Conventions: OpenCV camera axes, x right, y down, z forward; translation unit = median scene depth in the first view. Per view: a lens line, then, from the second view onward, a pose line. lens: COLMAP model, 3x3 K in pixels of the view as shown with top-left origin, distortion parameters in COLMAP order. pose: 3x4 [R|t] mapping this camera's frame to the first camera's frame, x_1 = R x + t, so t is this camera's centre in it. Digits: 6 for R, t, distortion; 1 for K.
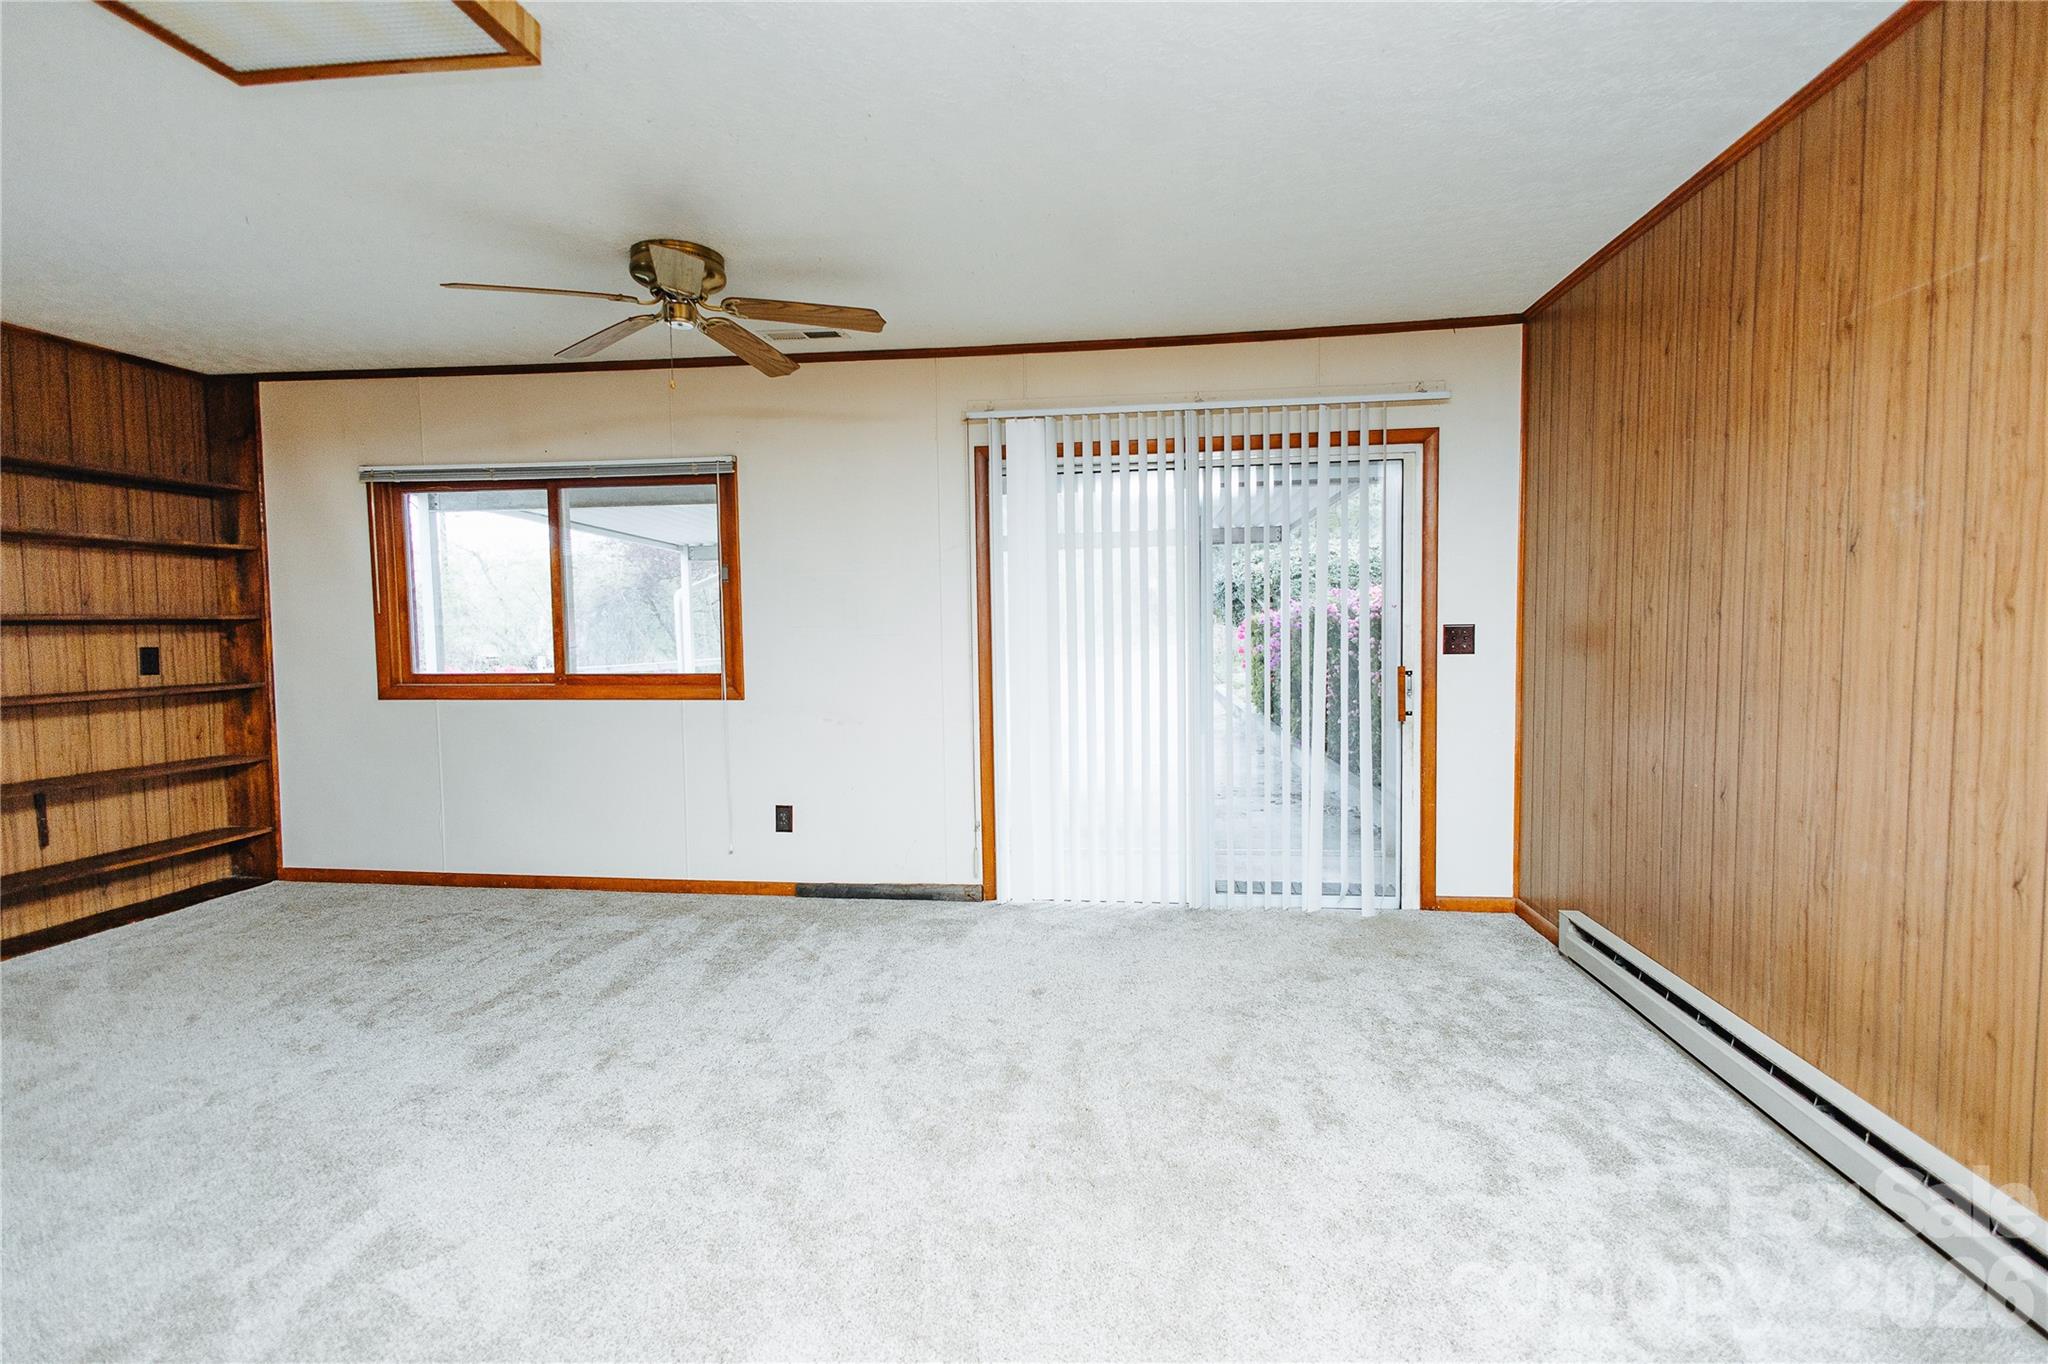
lens RADIAL K [[962.8, 0, 1030.7], [0, 962.8, 679.8], [0, 0, 1]] dist [0.021270, -0.005133]
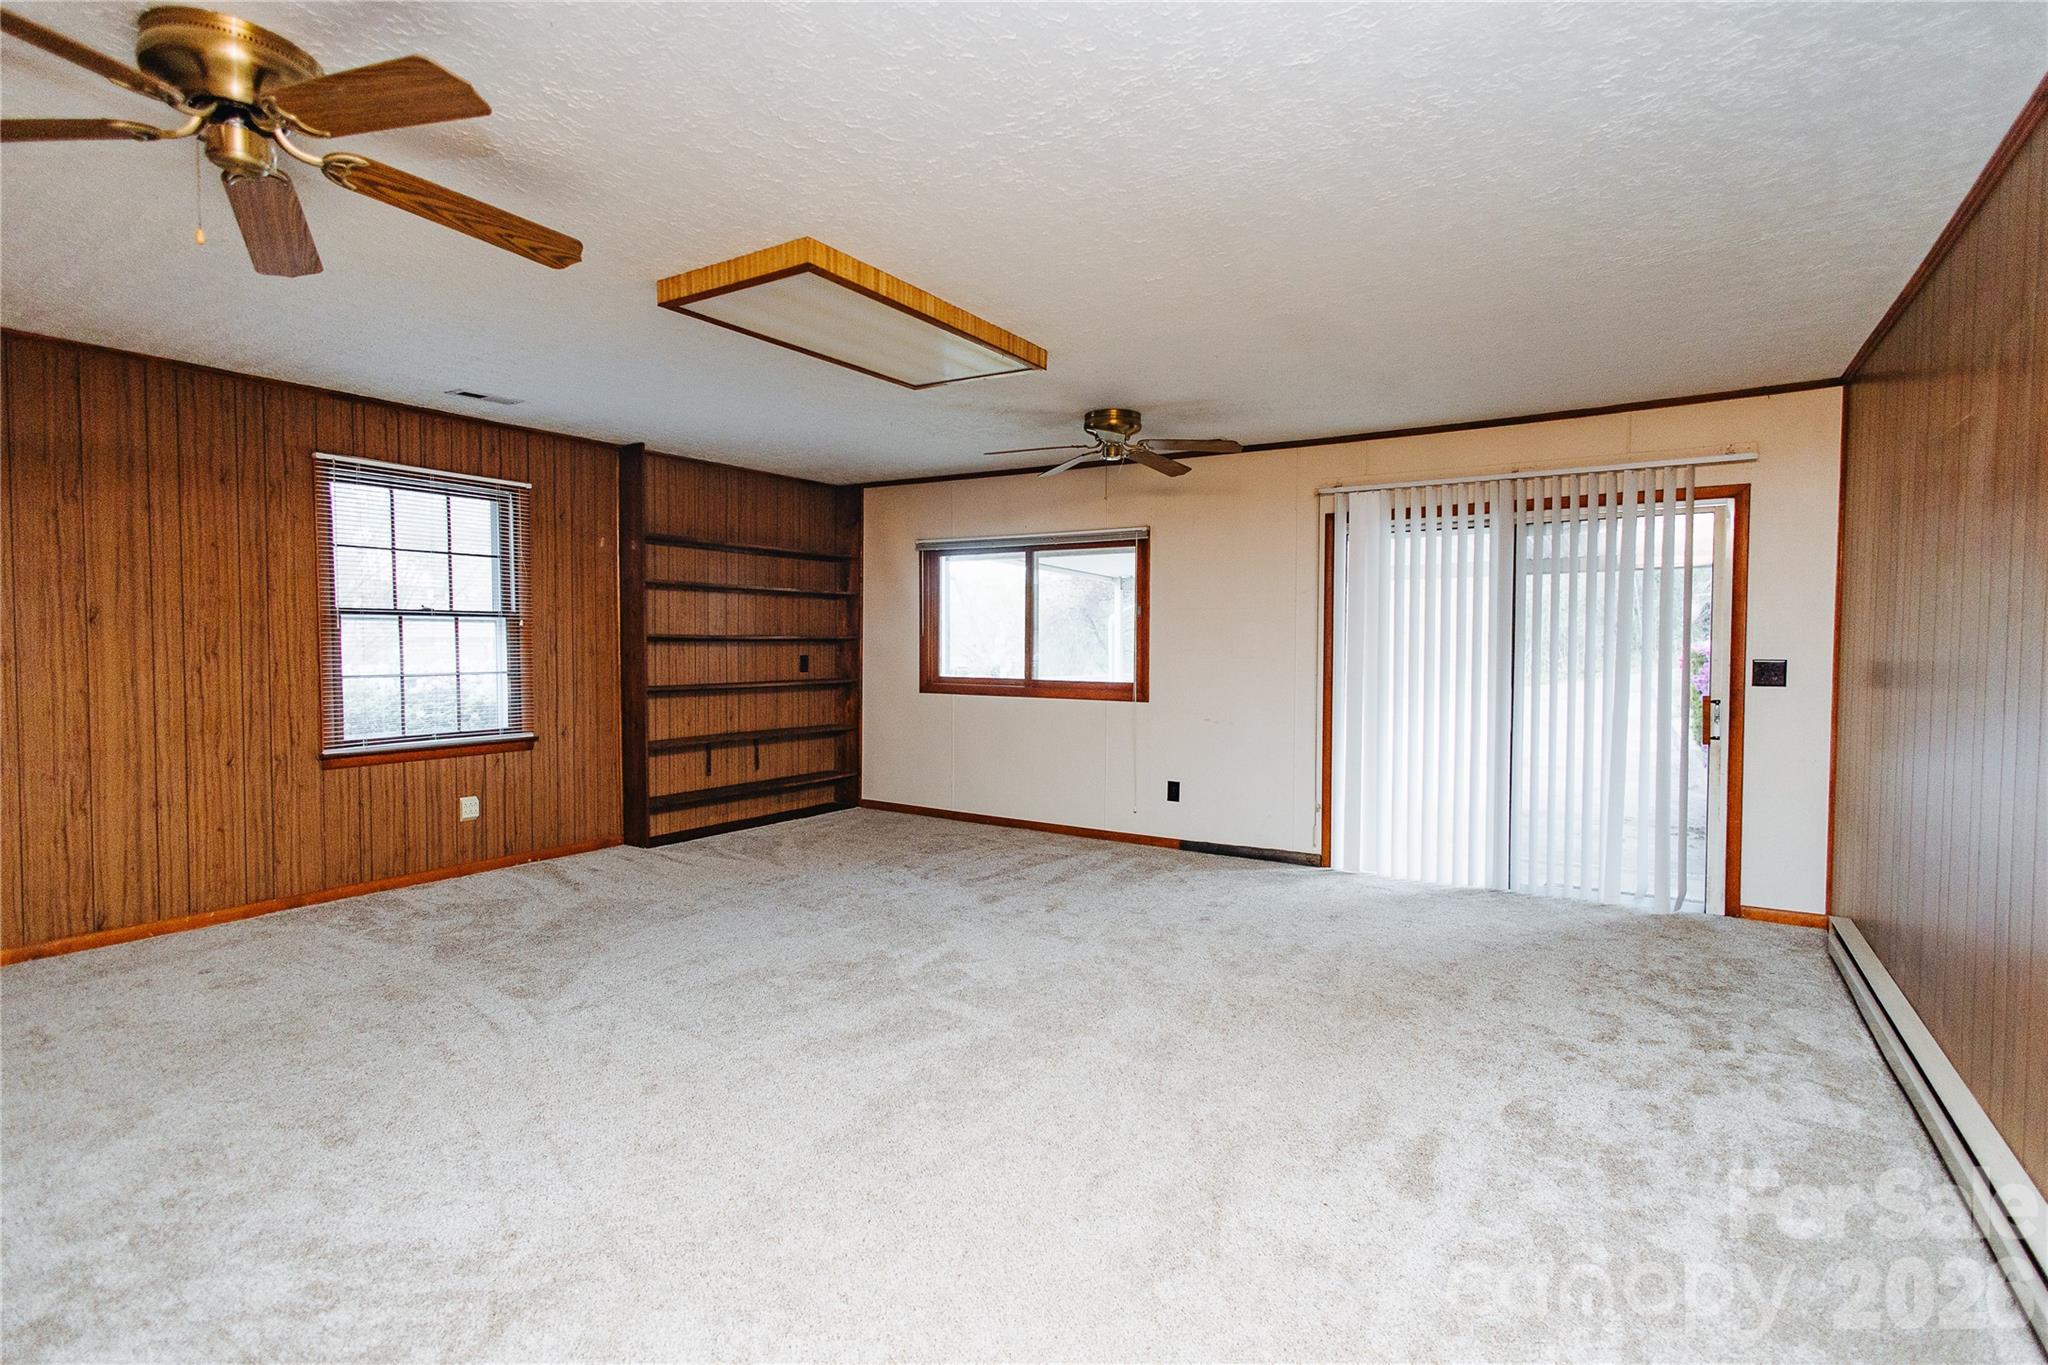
lens RADIAL K [[976.5, 0, 1024.0], [0, 976.5, 682.5], [0, 0, 1]] dist [0.011519, -0.000201]
pose [[0.903651, 0.033567, -0.426952, 0.145223], [-0.040403, 0.999159, -0.006961, 0.010395], [0.426359, 0.023540, 0.904247, -0.356452]]
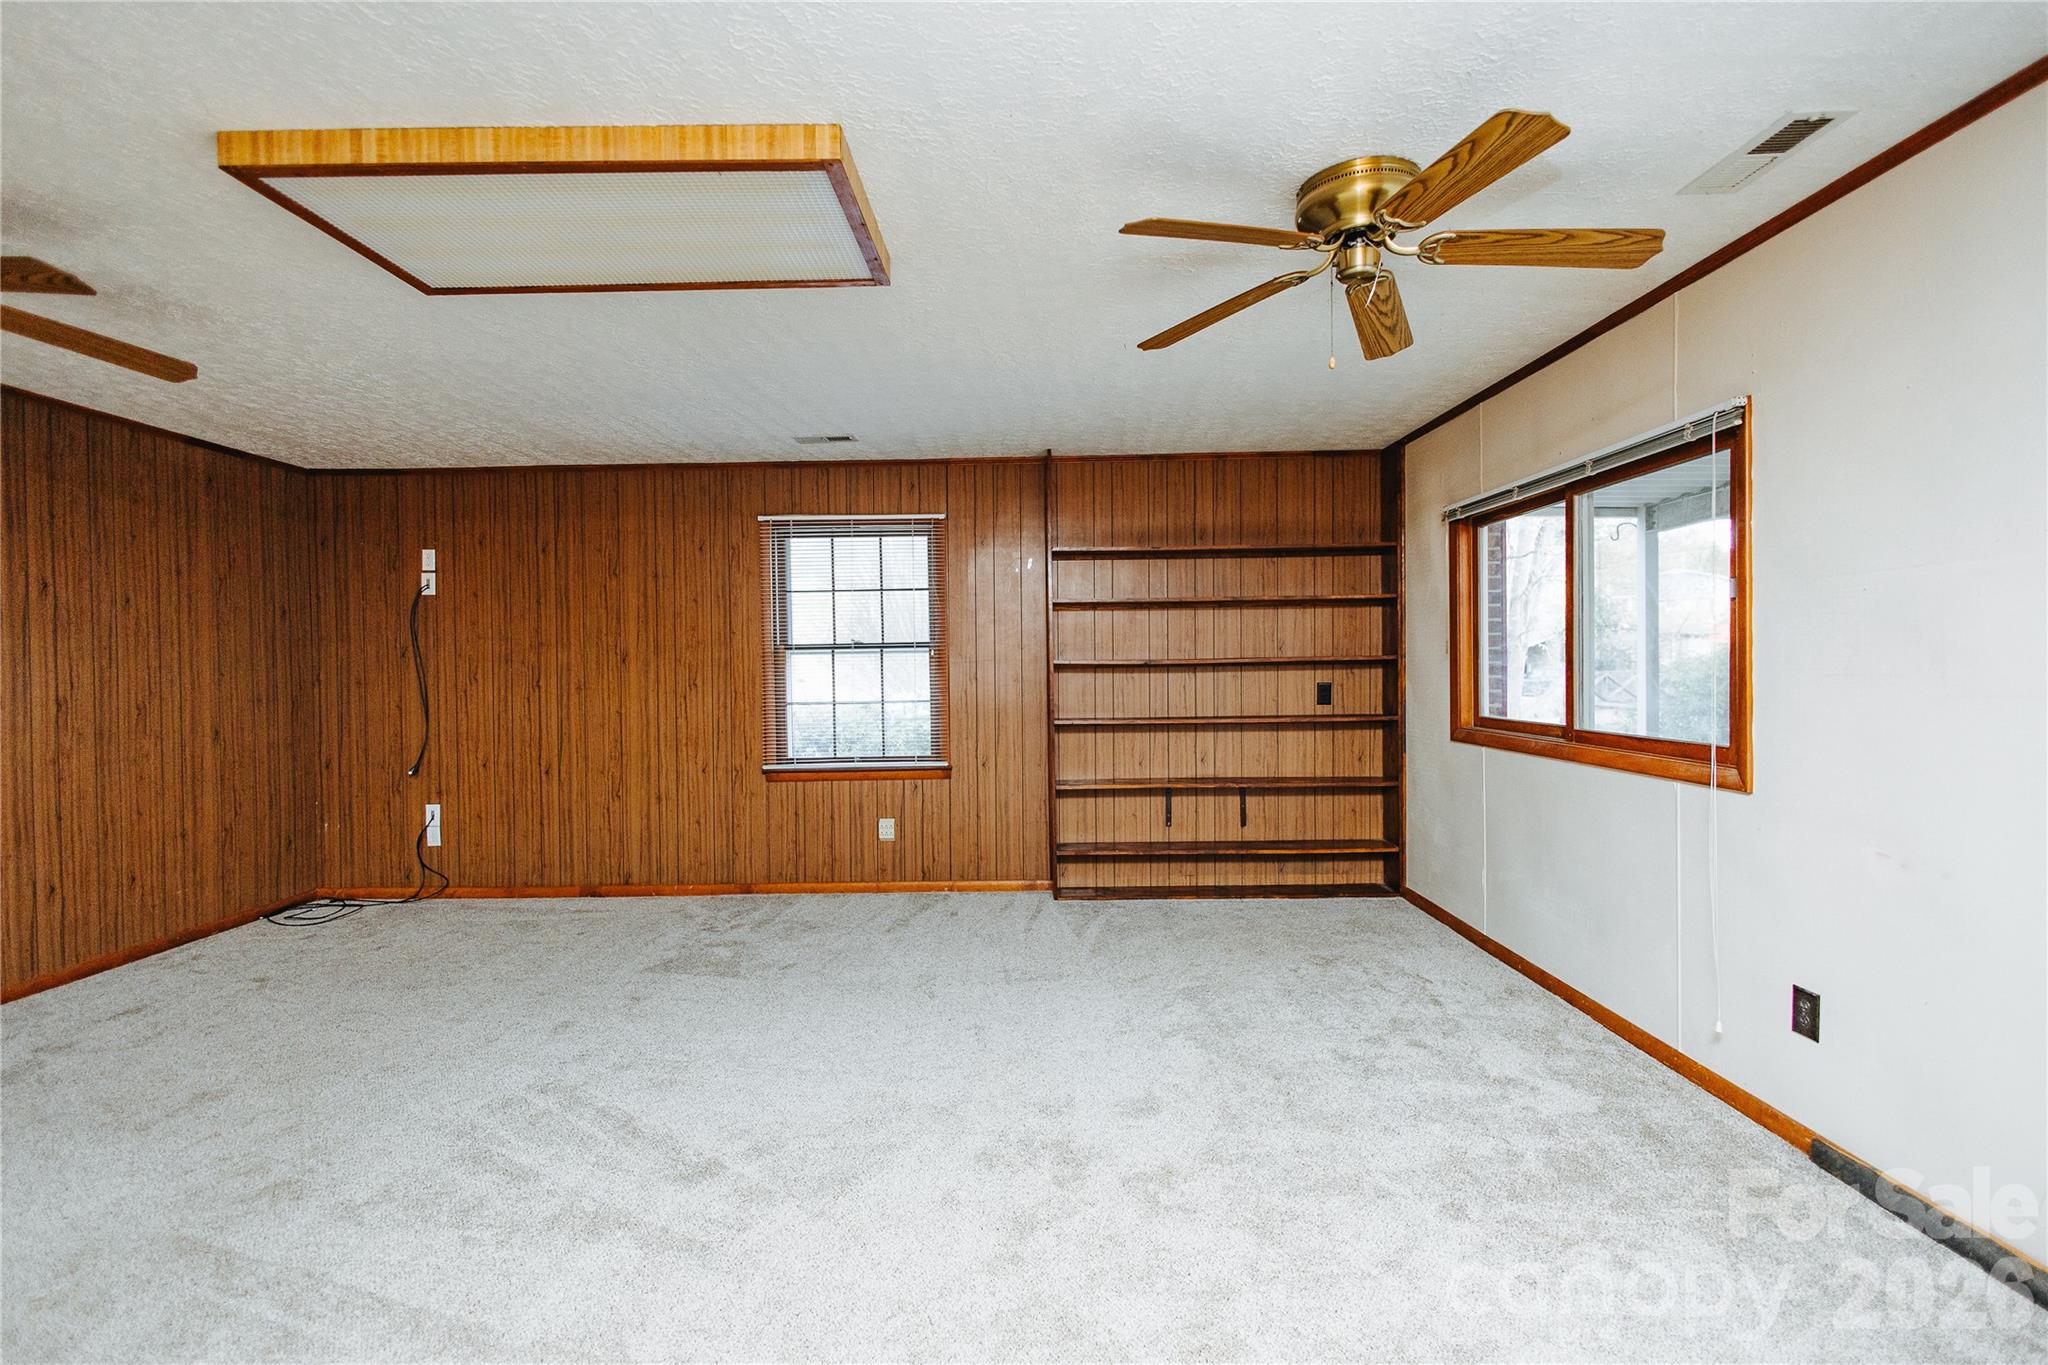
lens RADIAL K [[962.3, 0, 1057.1], [0, 962.3, 684.9], [0, 0, 1]] dist [0.020192, -0.000039]
pose [[0.125925, 0.031855, -0.991528, 0.293064], [-0.046376, 0.998581, 0.026191, -0.050805], [0.990955, 0.042685, 0.127223, 0.558250]]
